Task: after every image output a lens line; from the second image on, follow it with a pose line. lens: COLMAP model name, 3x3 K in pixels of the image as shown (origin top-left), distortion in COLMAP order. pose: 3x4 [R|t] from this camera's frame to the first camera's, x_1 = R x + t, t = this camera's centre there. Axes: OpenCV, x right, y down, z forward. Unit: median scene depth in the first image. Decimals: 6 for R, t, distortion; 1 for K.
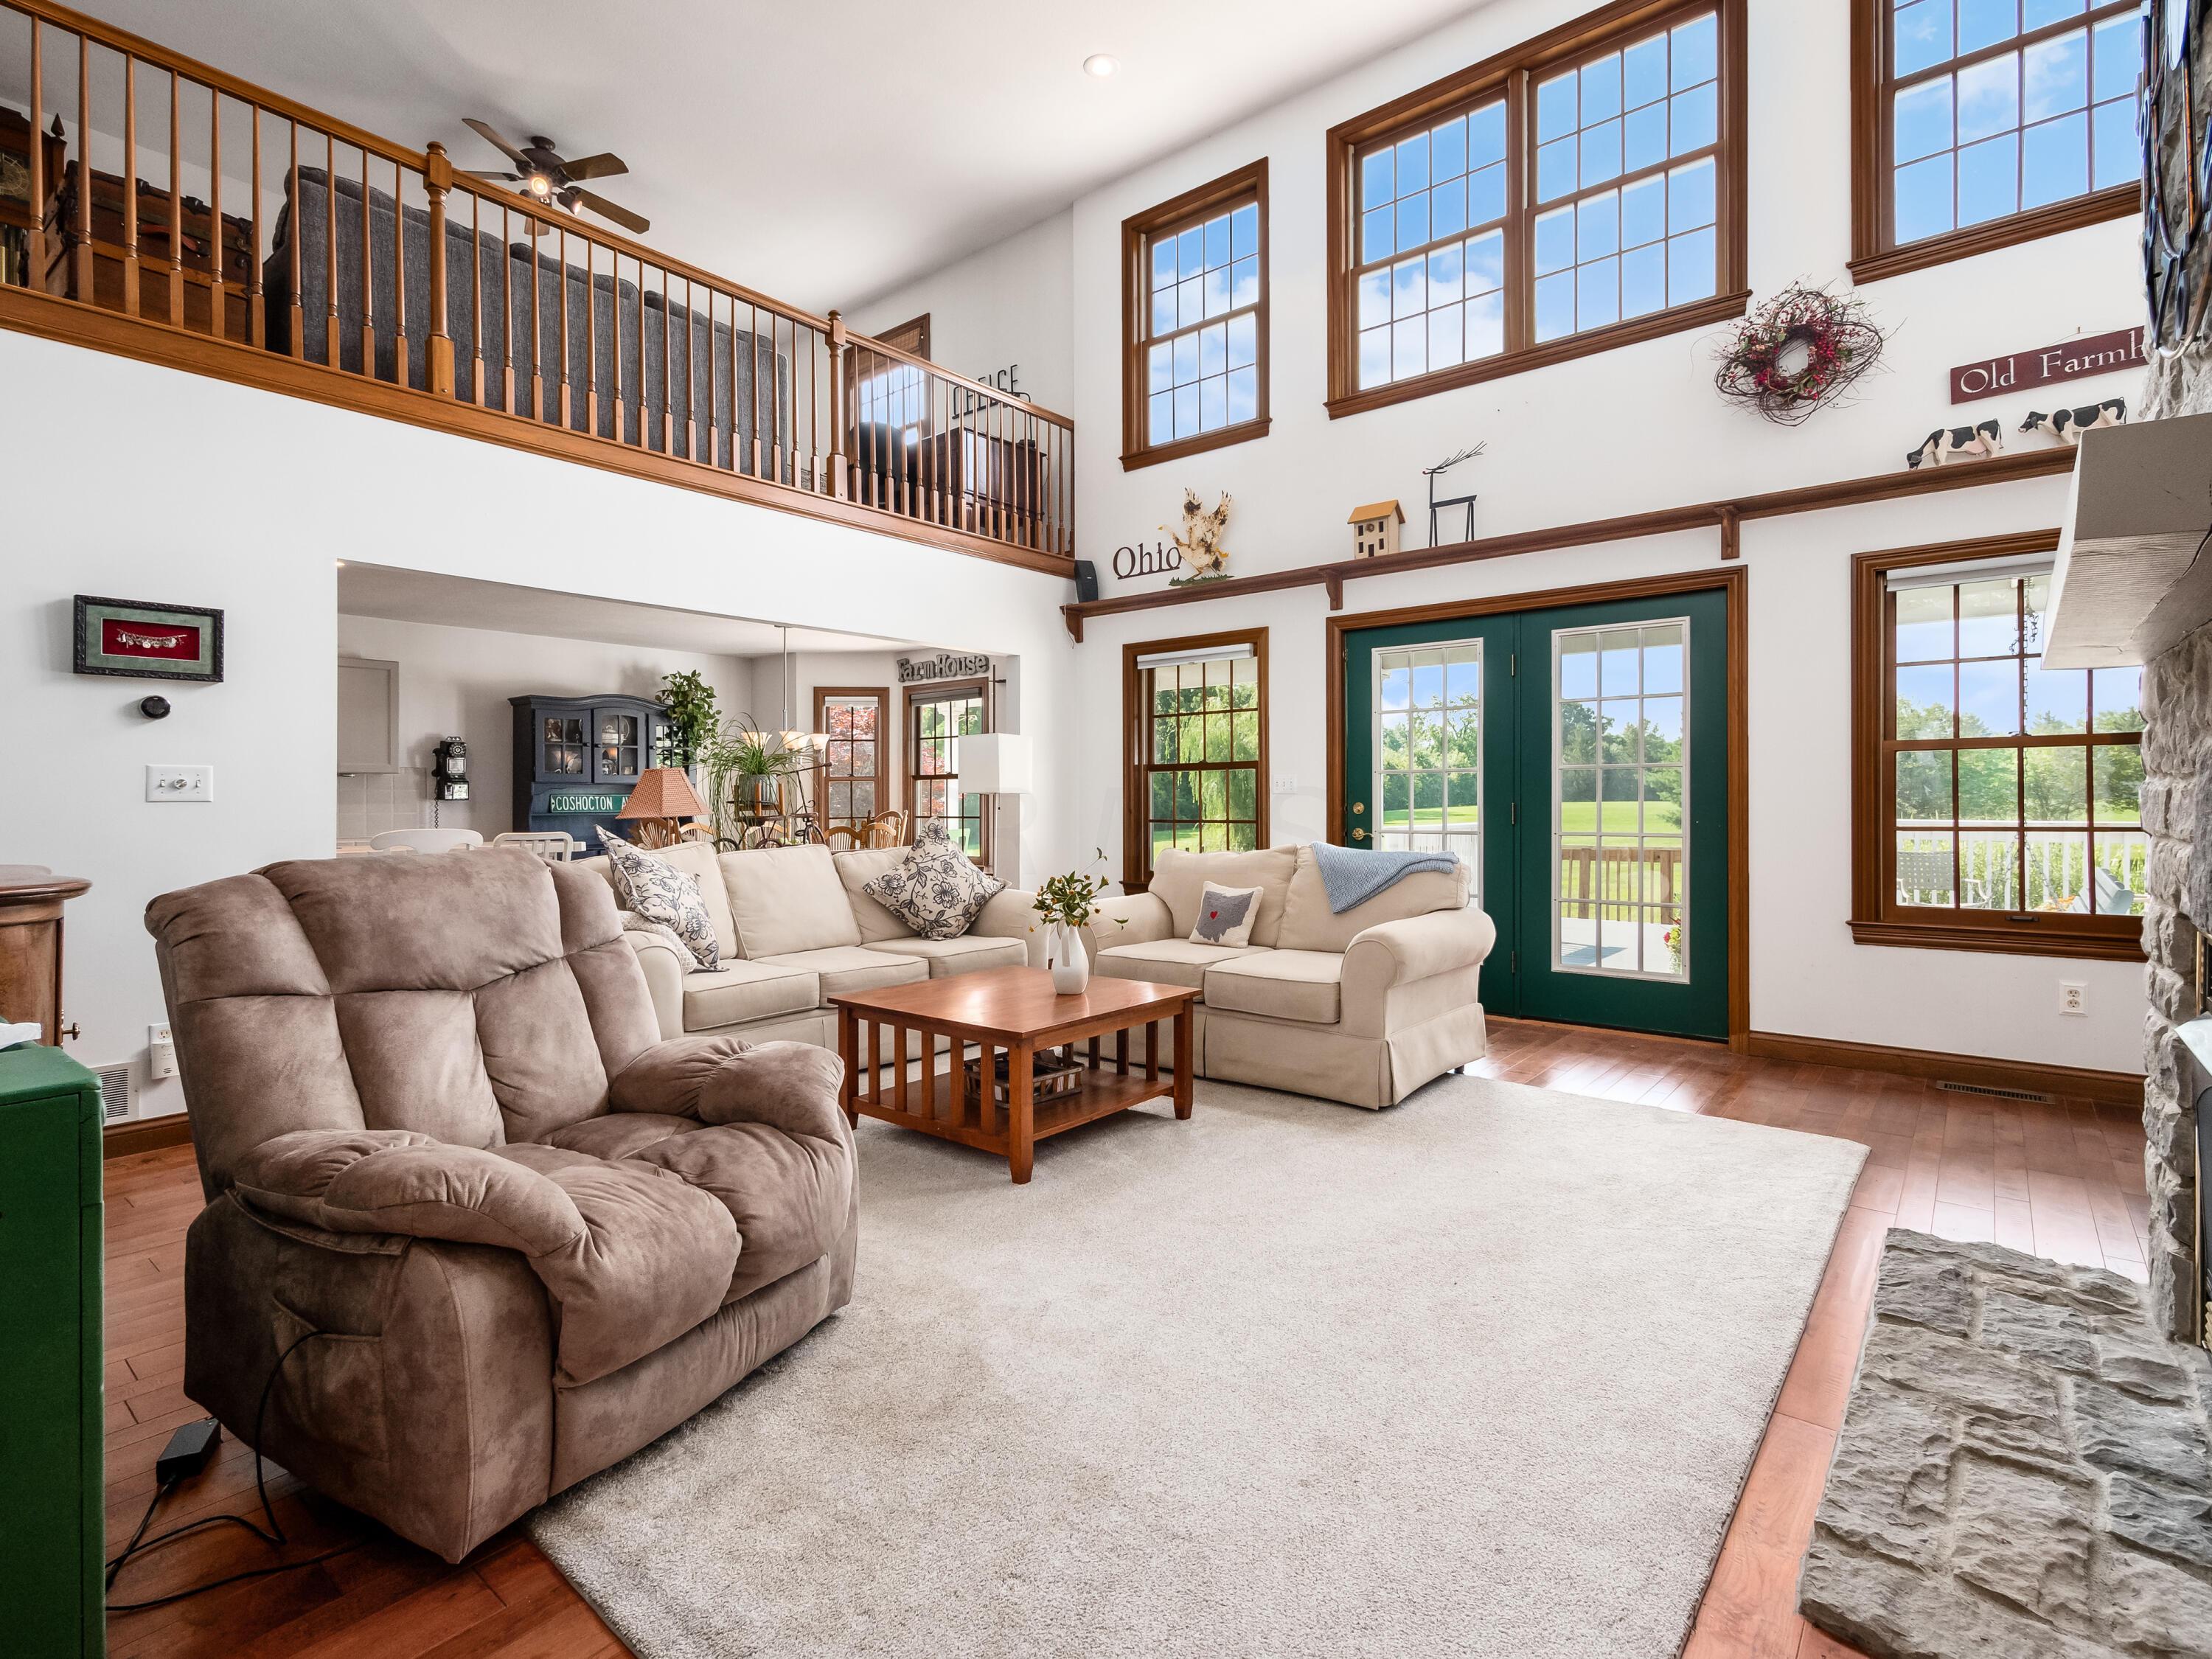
lens RADIAL K [[1075.6, 0, 1098.6], [0, 1075.6, 791.3], [0, 0, 1]] dist [0.001252, -0.000268]
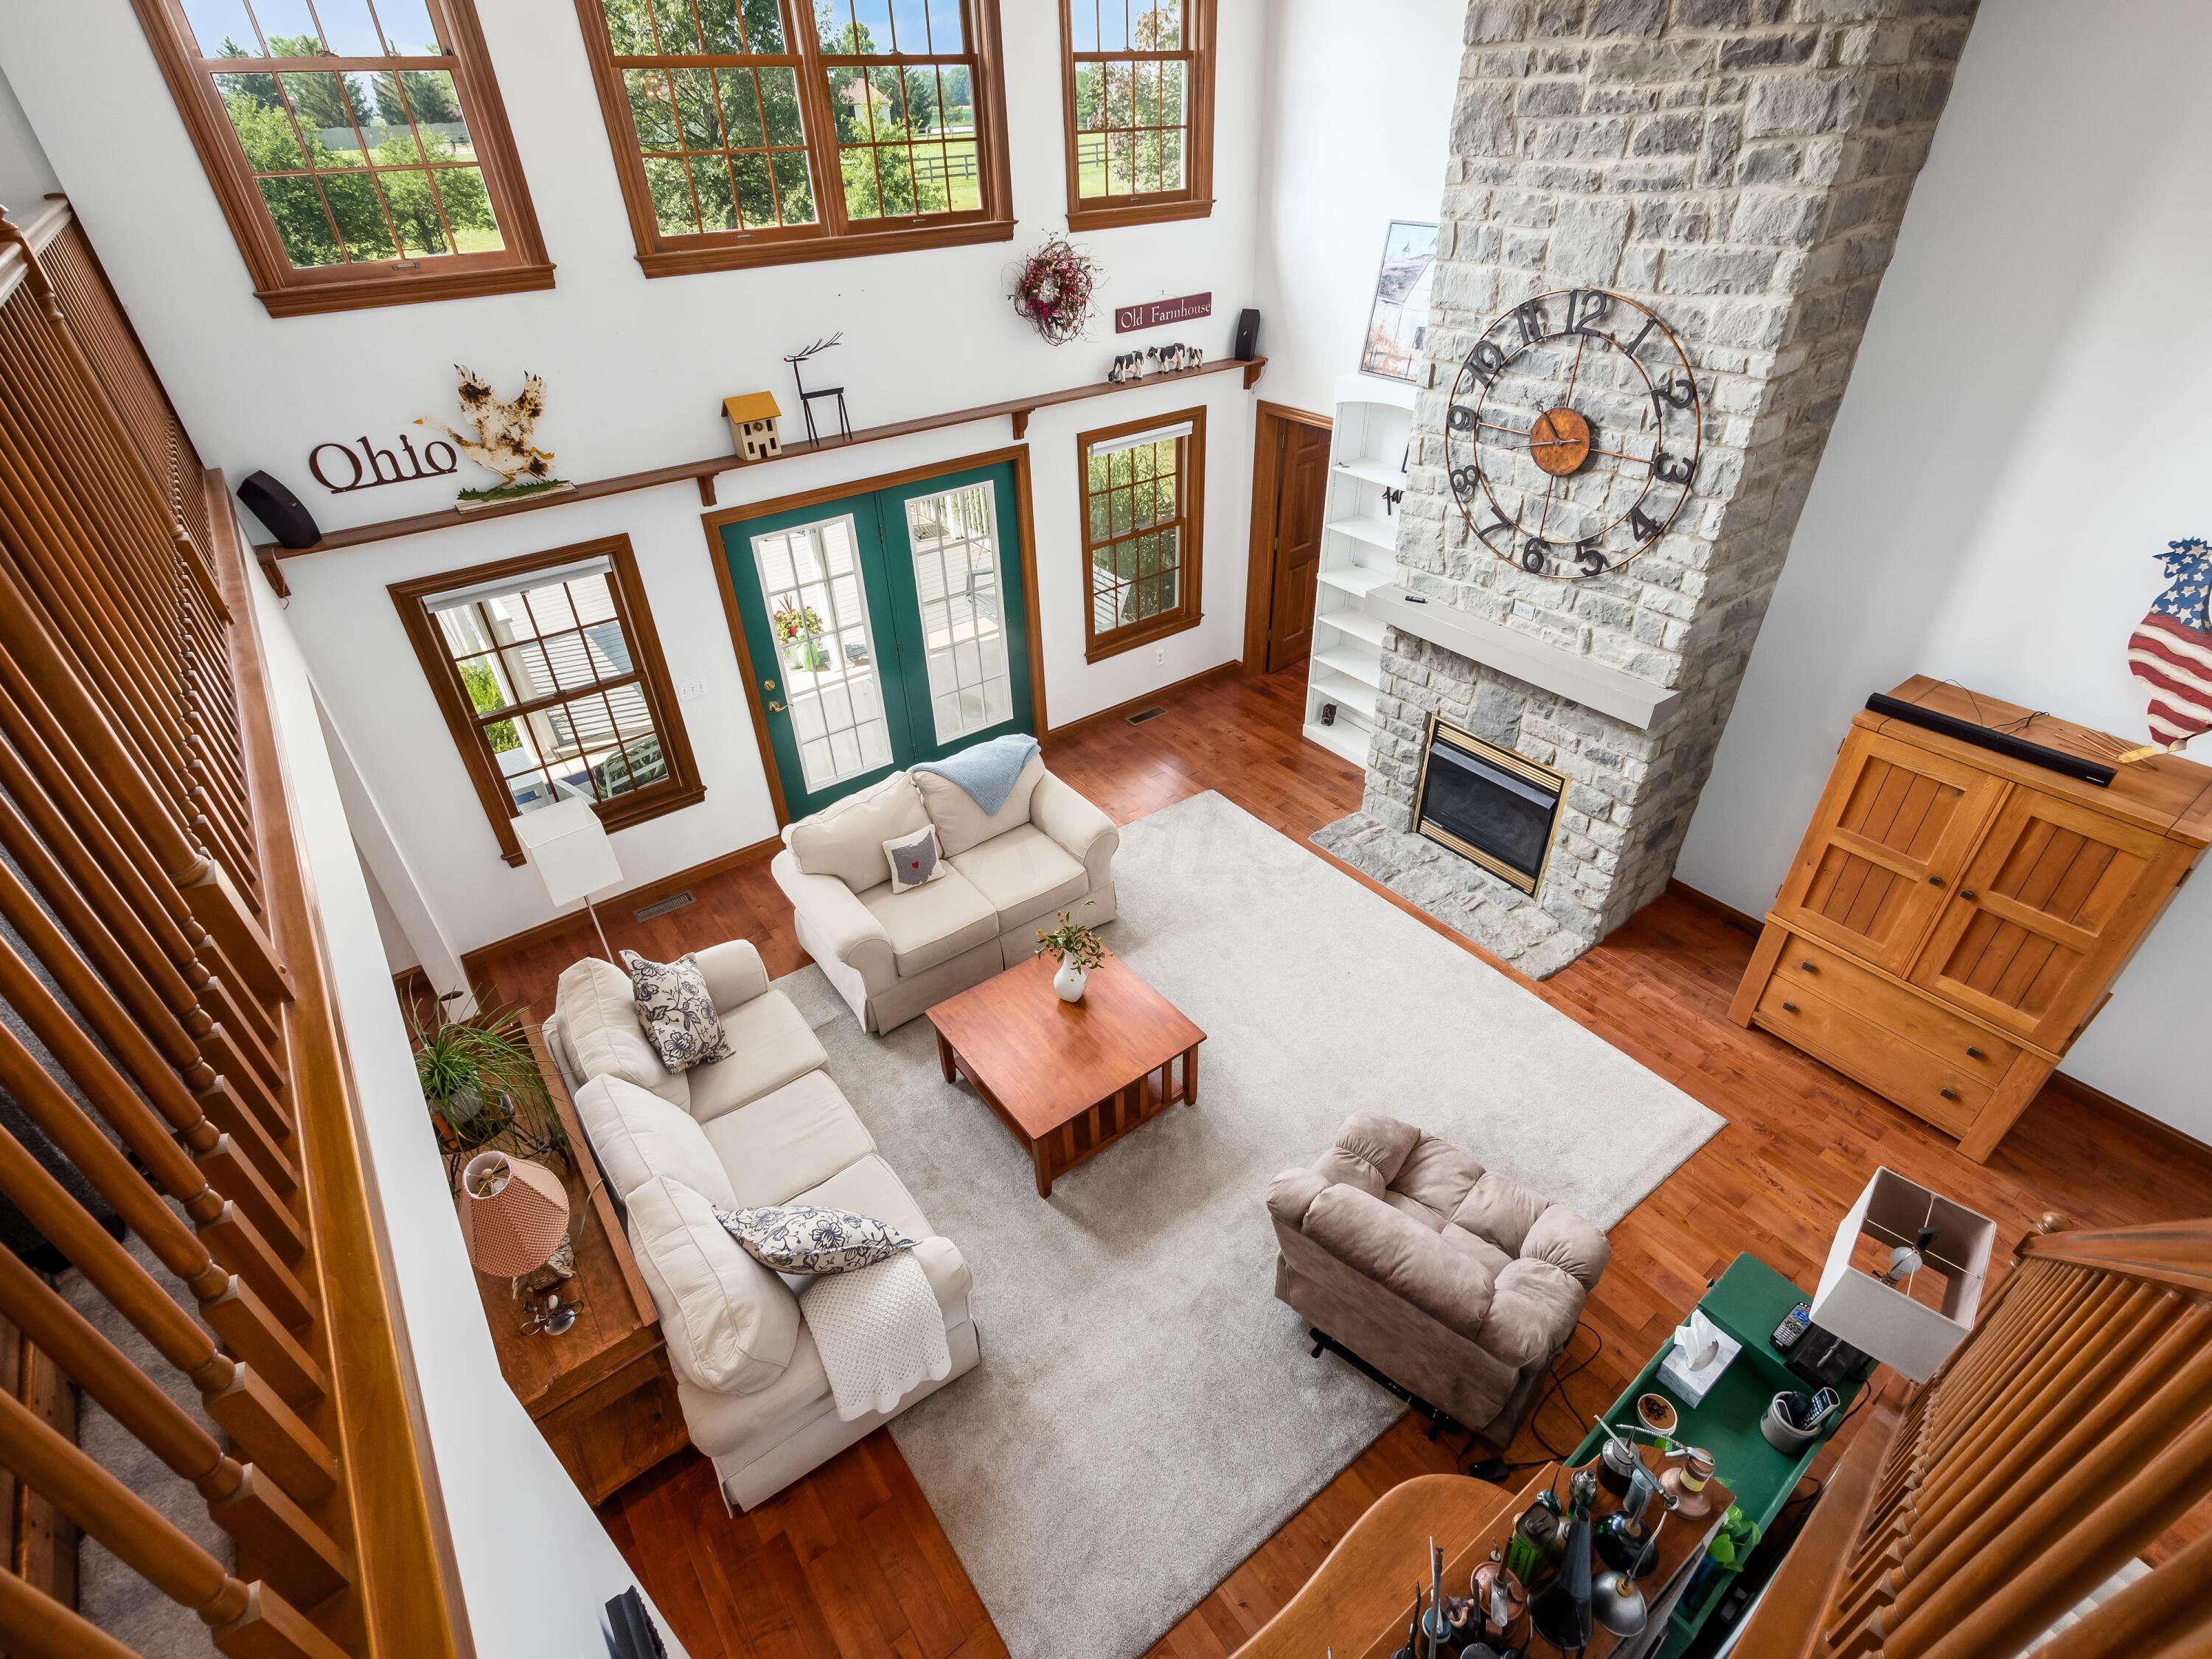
lens RADIAL K [[1073.0, 0, 1105.8], [0, 1073.0, 818.0], [0, 0, 1]] dist [0.000437, 0.000152]
pose [[0.225417, -0.556328, 0.799804, -0.640178], [0.008728, 0.822053, 0.569344, -0.503357], [-0.974223, -0.121359, 0.190160, 0.477150]]
